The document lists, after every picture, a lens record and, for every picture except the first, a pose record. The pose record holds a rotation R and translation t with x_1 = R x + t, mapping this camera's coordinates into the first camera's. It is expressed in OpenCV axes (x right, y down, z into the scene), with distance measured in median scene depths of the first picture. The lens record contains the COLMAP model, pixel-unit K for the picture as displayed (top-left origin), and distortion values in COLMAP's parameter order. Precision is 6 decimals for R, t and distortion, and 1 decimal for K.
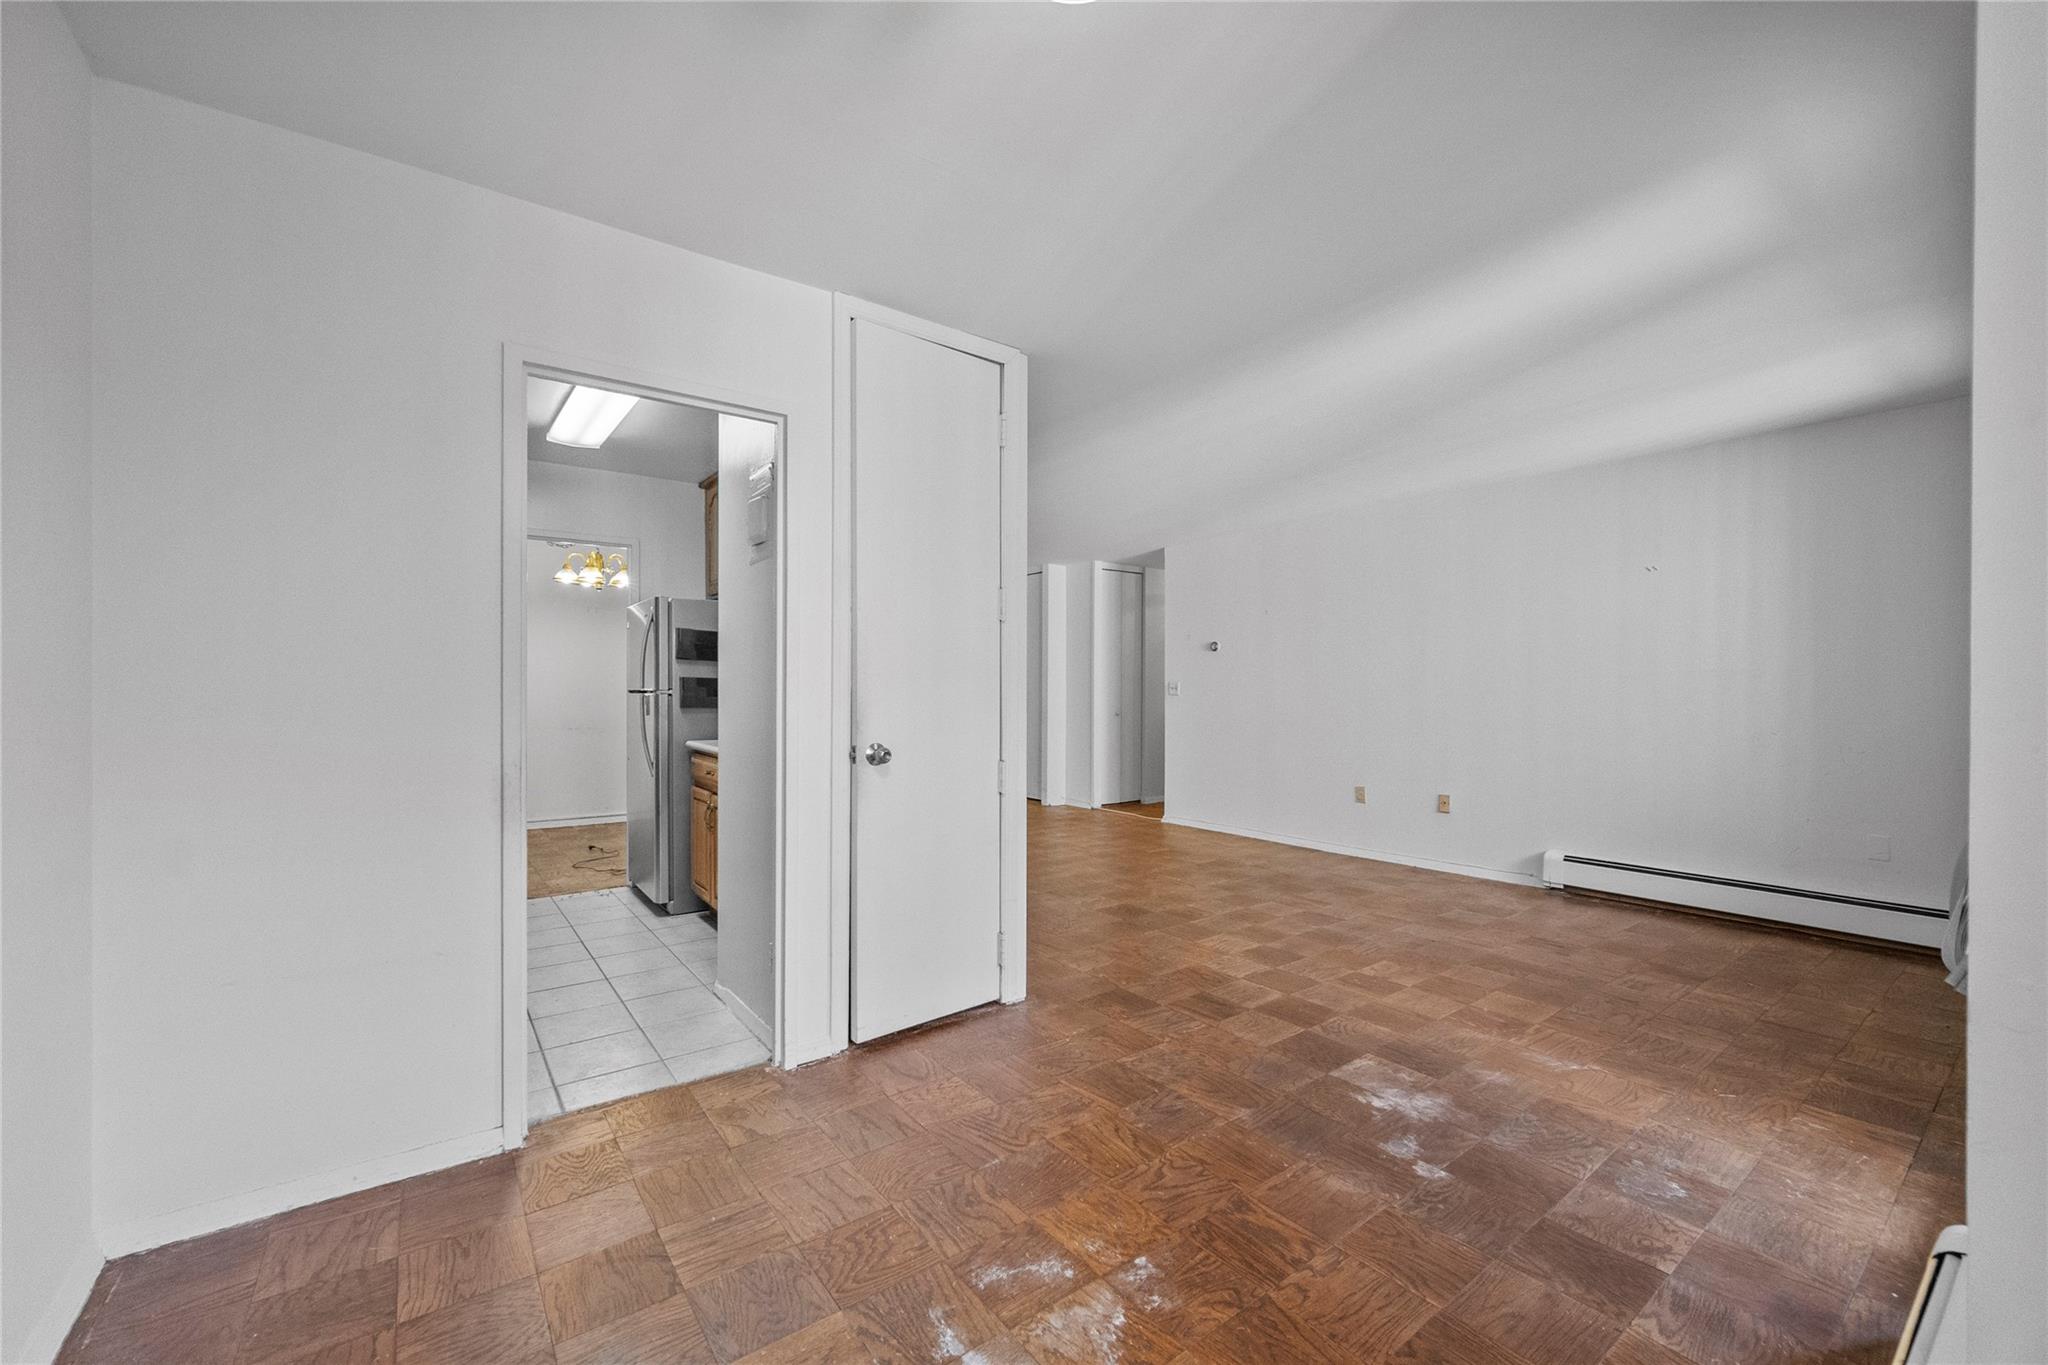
lens RADIAL K [[810.1, 0, 1026.1], [0, 810.1, 685.1], [0, 0, 1]] dist [0.001501, 0.000240]
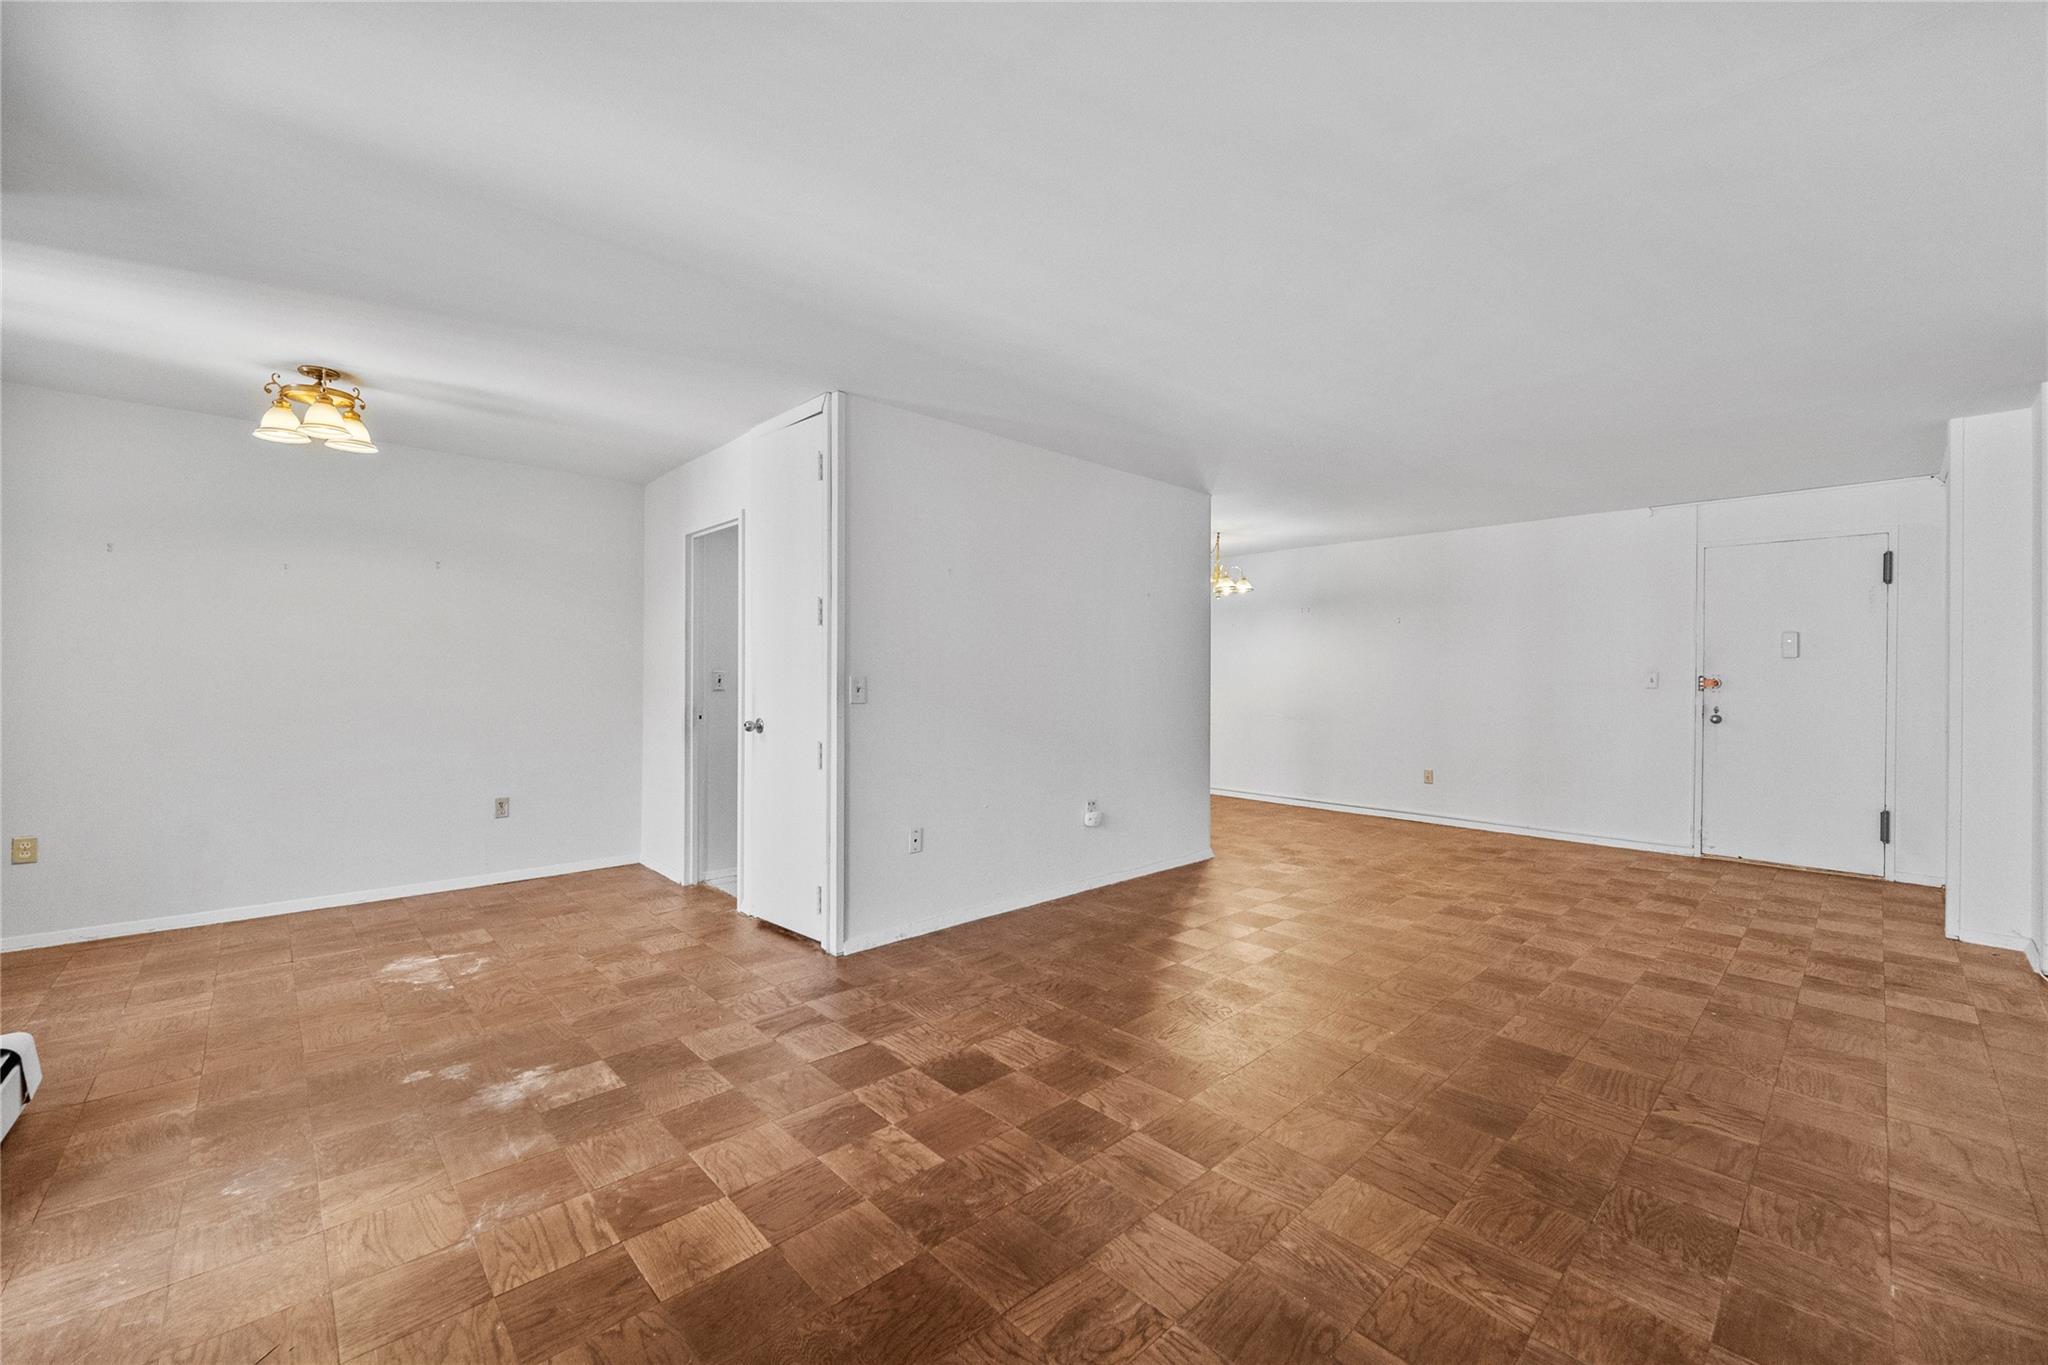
lens RADIAL K [[810.1, 0, 1012.5], [0, 810.1, 678.6], [0, 0, 1]] dist [0.001501, 0.000240]
pose [[0.111567, -0.004044, -0.993749, 1.035621], [-0.001313, 0.999990, -0.004217, 0.003352], [0.993756, 0.001775, 0.111561, 1.003525]]
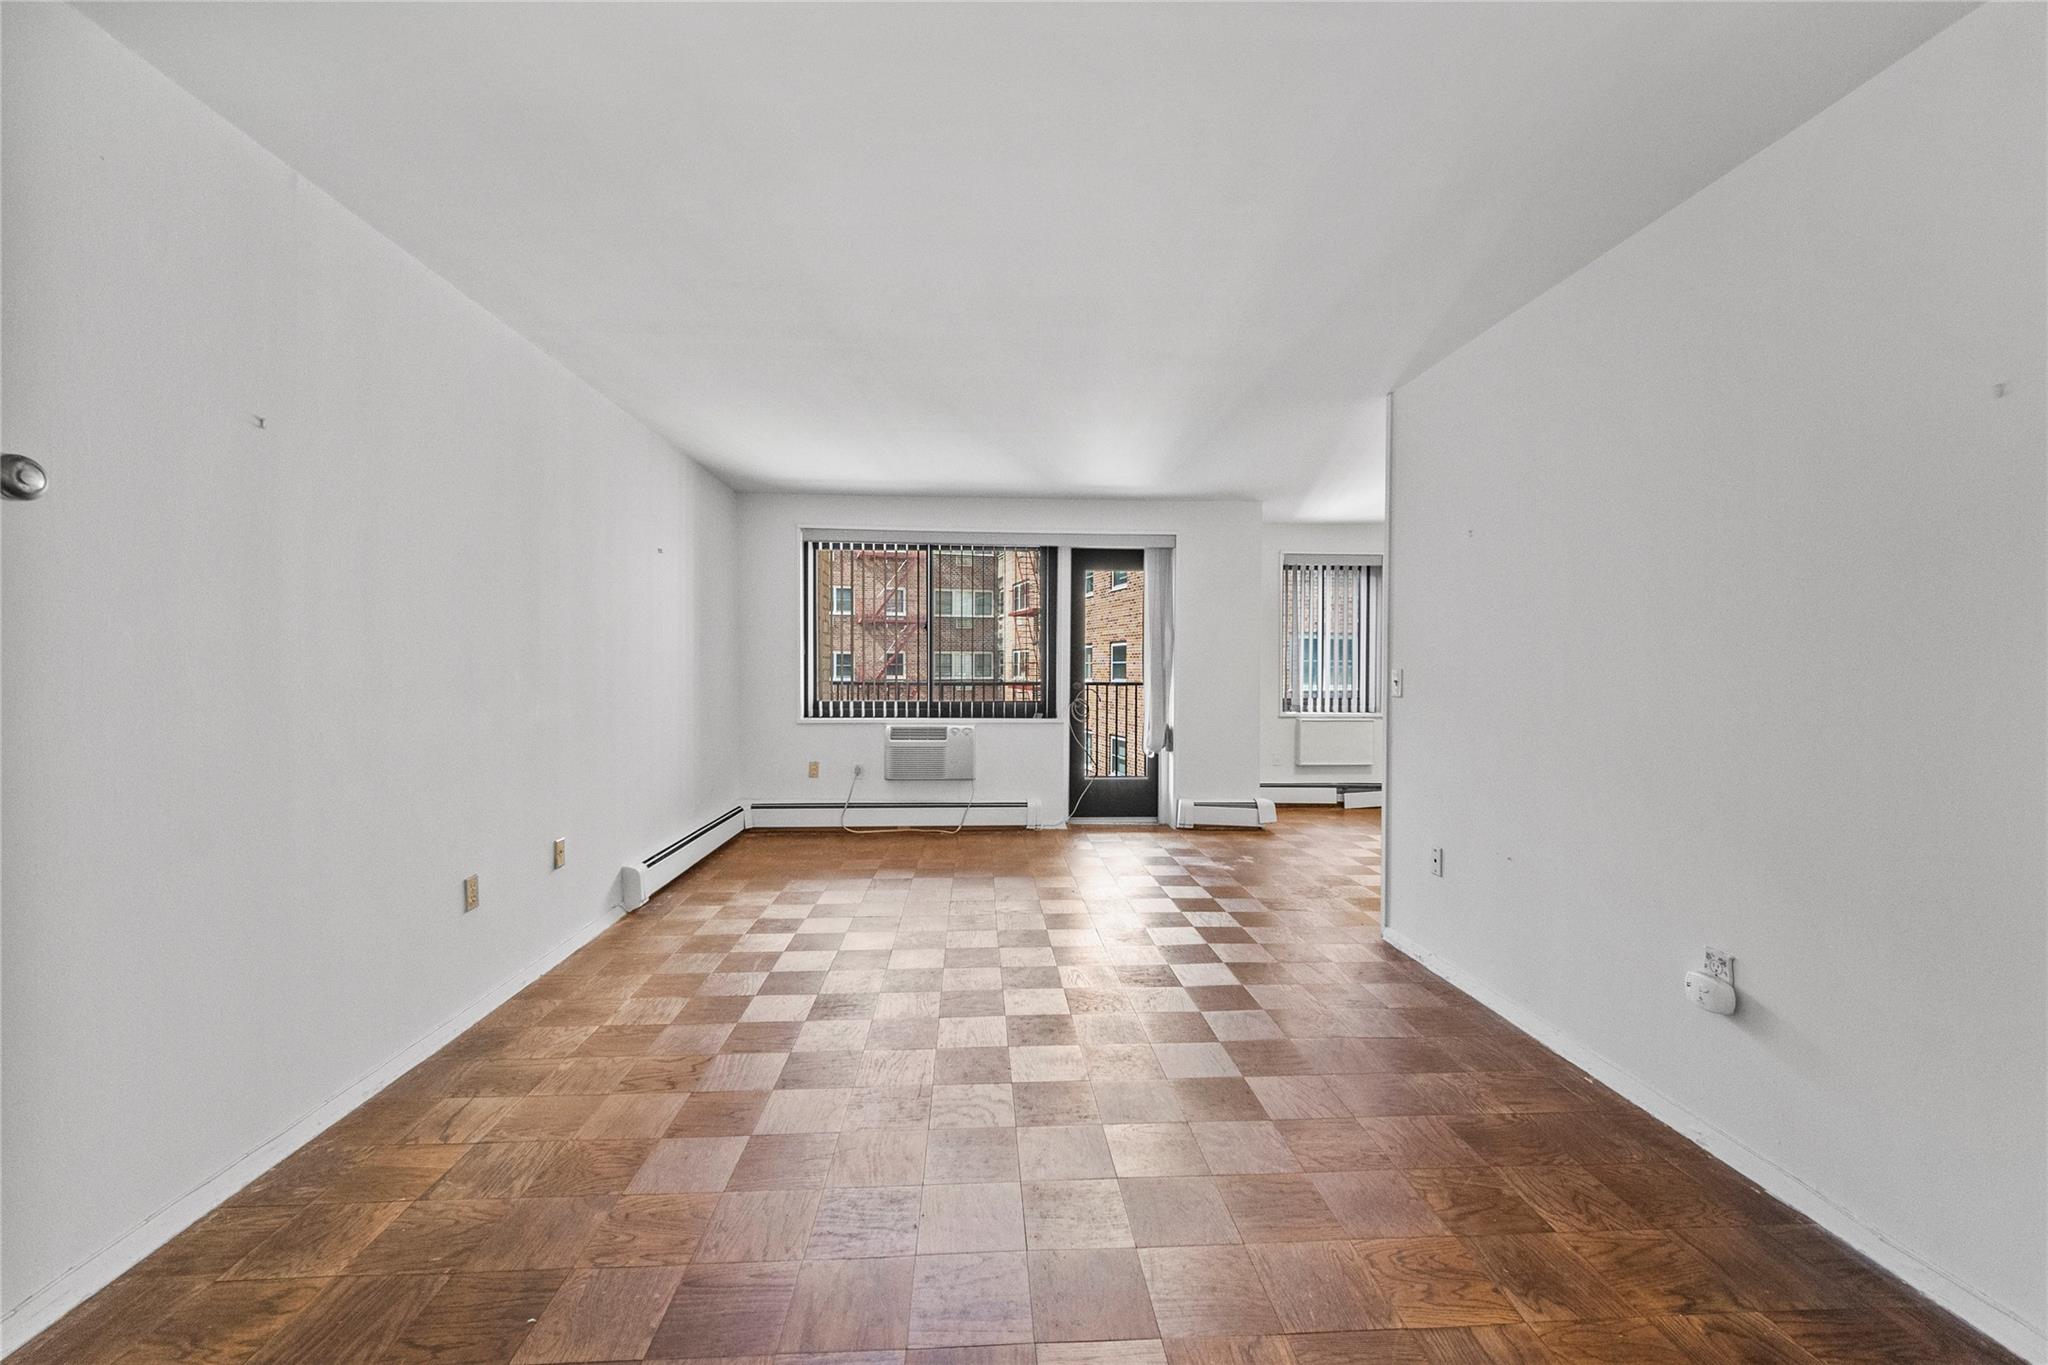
lens RADIAL K [[810.1, 0, 1022.9], [0, 810.1, 668.5], [0, 0, 1]] dist [0.001501, 0.000240]
pose [[-0.832695, -0.010206, 0.553637, -0.218950], [-0.007755, 0.999947, 0.006769, -0.014873], [-0.553677, 0.001343, -0.832730, 2.107981]]
